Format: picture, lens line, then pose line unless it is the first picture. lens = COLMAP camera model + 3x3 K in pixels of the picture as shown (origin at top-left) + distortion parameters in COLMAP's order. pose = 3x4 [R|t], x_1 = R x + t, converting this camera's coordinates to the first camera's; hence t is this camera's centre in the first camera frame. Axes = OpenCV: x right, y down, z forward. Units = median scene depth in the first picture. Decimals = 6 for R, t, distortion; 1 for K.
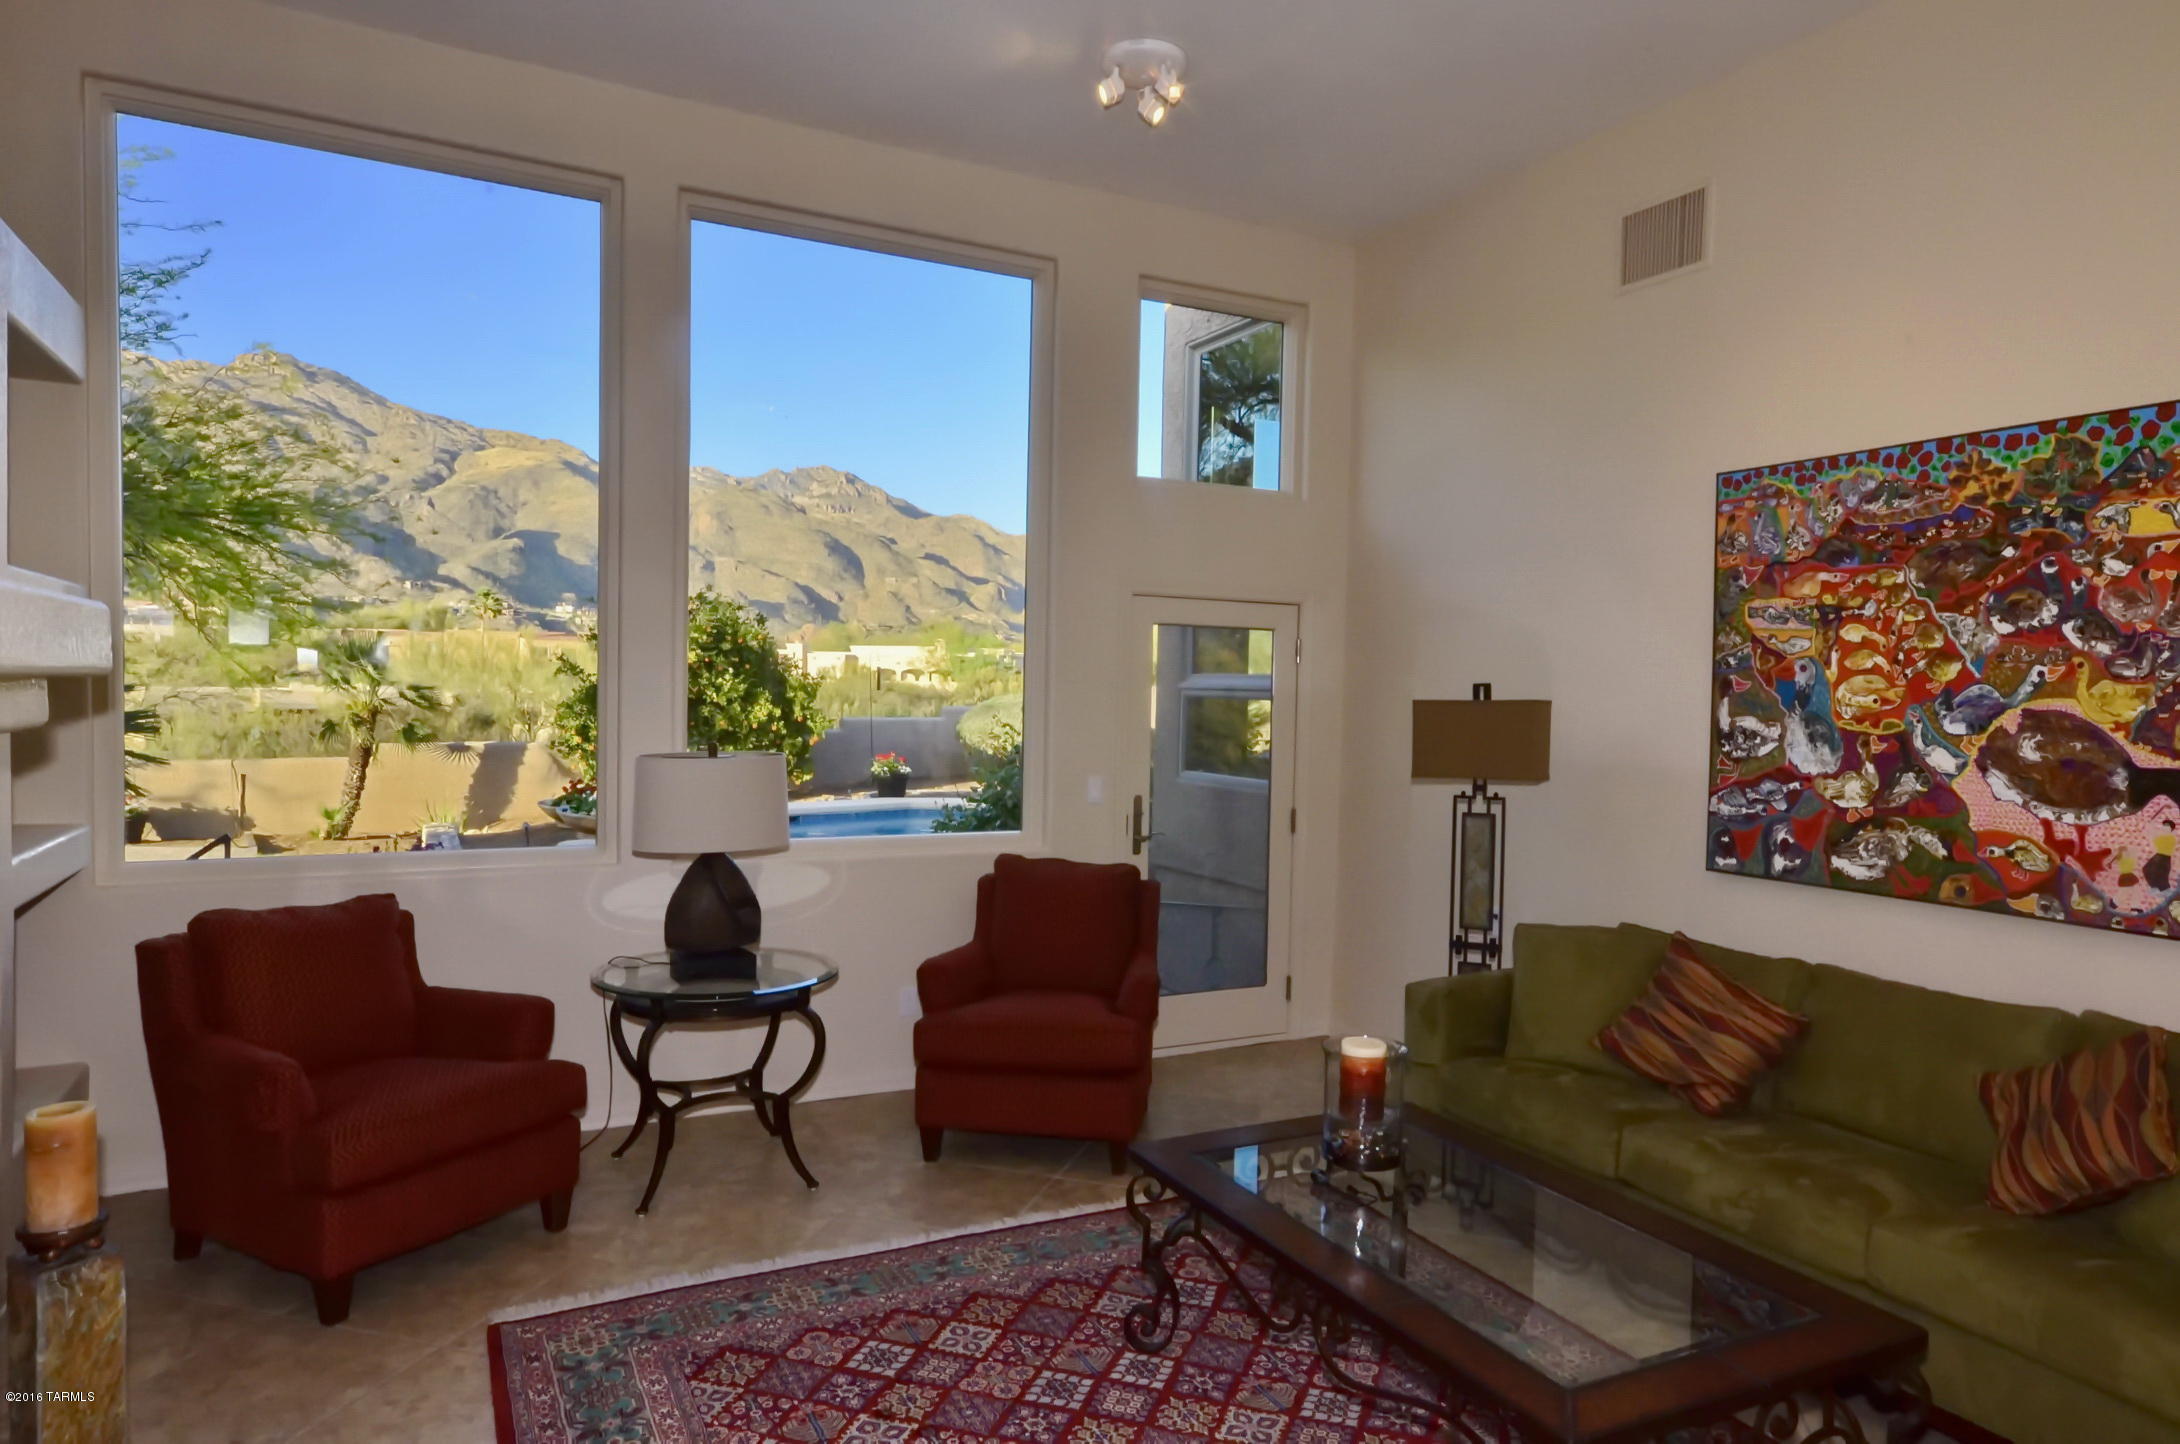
lens RADIAL K [[1294.8, 0, 1124.5], [0, 1294.8, 769.1], [0, 0, 1]] dist [0.008433, 0.003874]
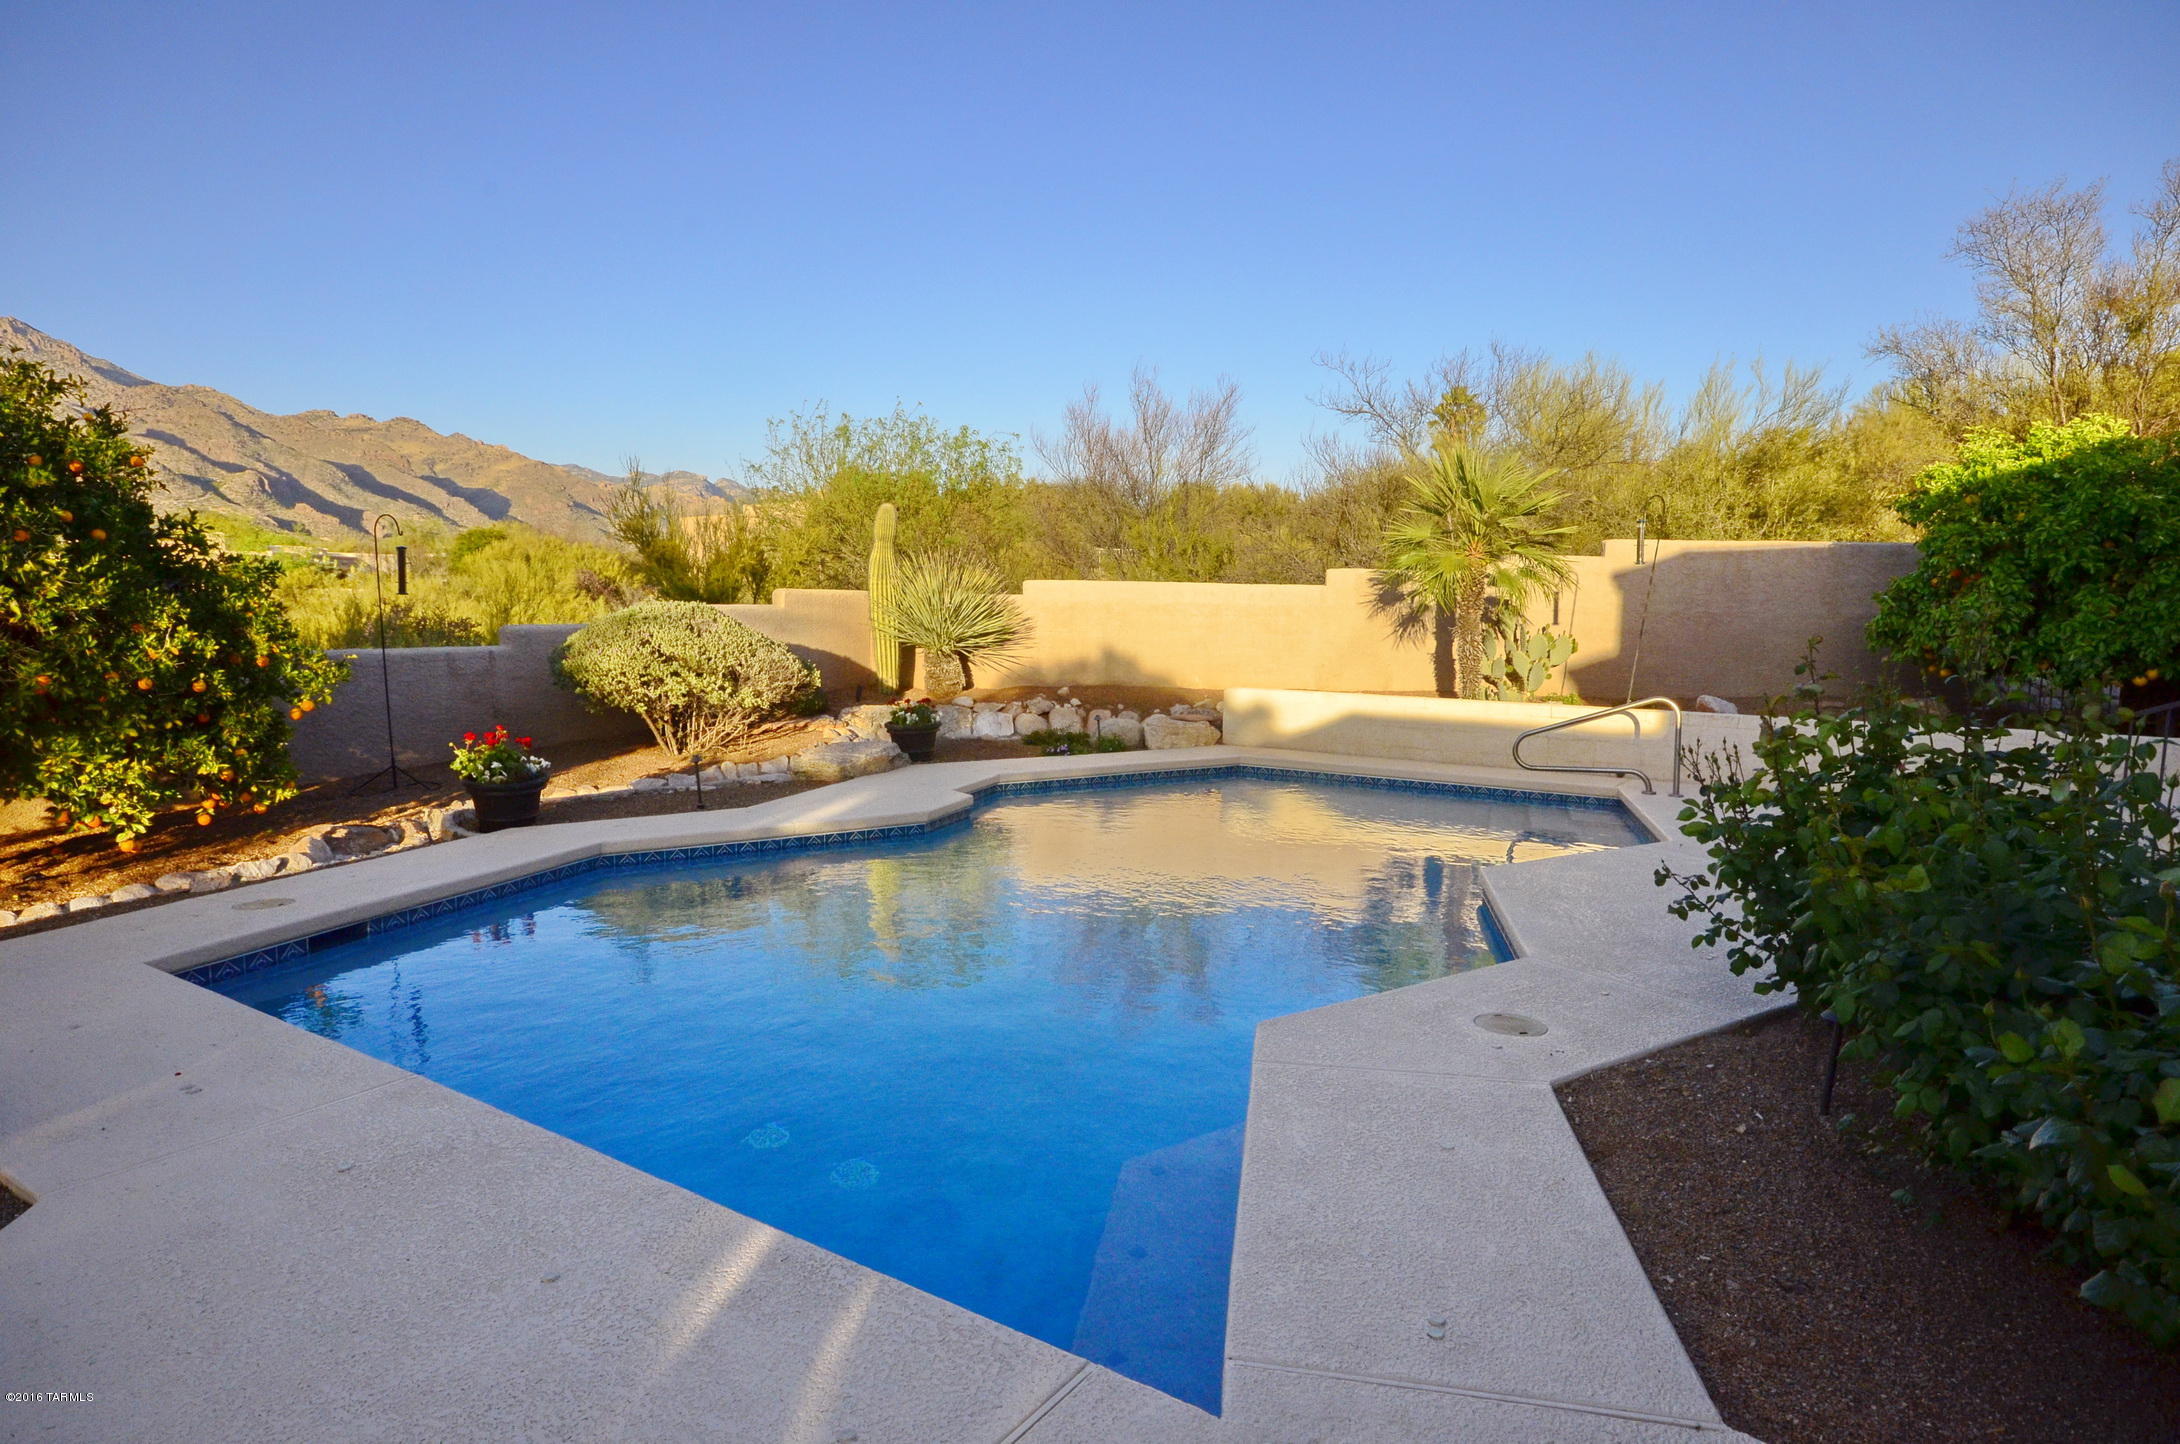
lens RADIAL K [[1294.8, 0, 1109.6], [0, 1294.8, 729.4], [0, 0, 1]] dist [0.008433, 0.003874]
pose [[0.888007, -0.050354, 0.457065, -0.206806], [0.032417, 0.998368, 0.047008, -0.028474], [-0.458686, -0.026927, 0.888190, 0.511835]]
